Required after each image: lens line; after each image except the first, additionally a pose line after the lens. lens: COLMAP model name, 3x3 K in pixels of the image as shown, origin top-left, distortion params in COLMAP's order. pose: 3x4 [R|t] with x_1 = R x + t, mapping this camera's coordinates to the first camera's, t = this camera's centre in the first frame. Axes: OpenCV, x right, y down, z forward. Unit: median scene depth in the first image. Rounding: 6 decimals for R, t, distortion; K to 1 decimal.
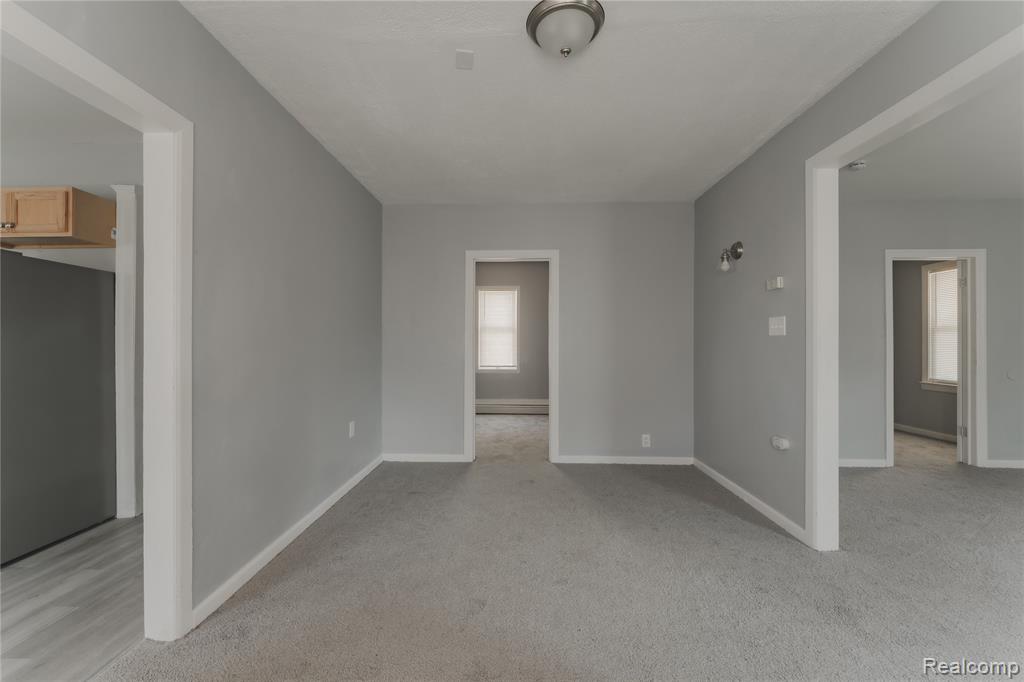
lens RADIAL K [[412.0, 0, 506.5], [0, 412.0, 344.1], [0, 0, 1]] dist [-0.000586, -0.000077]
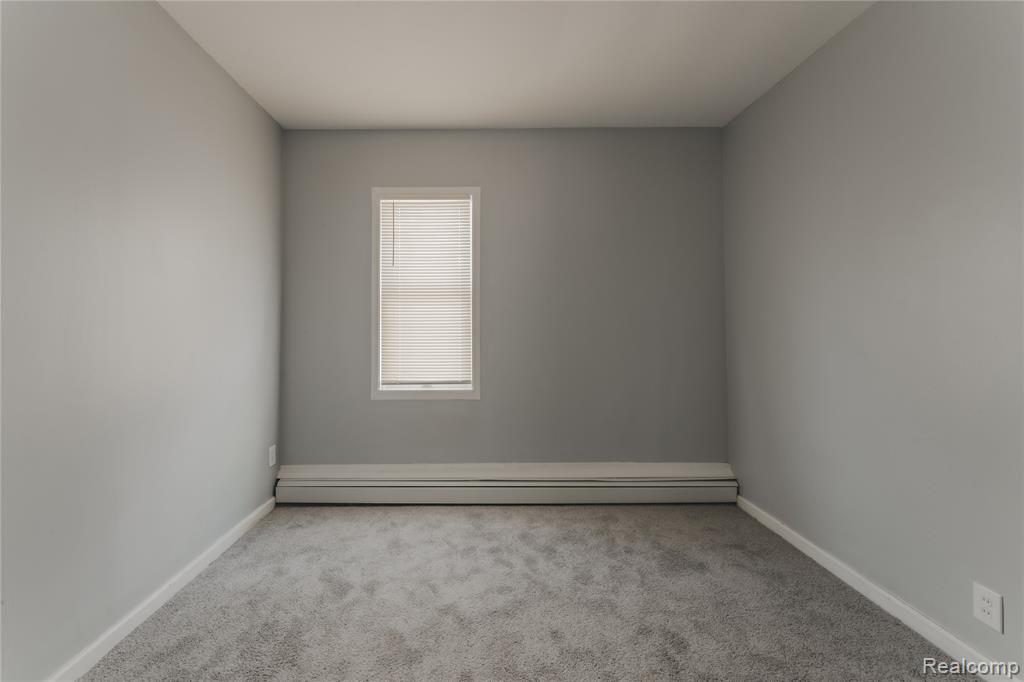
lens RADIAL K [[412.0, 0, 506.5], [0, 412.0, 344.1], [0, 0, 1]] dist [-0.000586, -0.000077]
pose [[0.995917, -0.002177, 0.090252, 0.019686], [-0.001406, 0.999214, 0.039628, -0.000906], [-0.090267, -0.039593, 0.995130, 0.543691]]
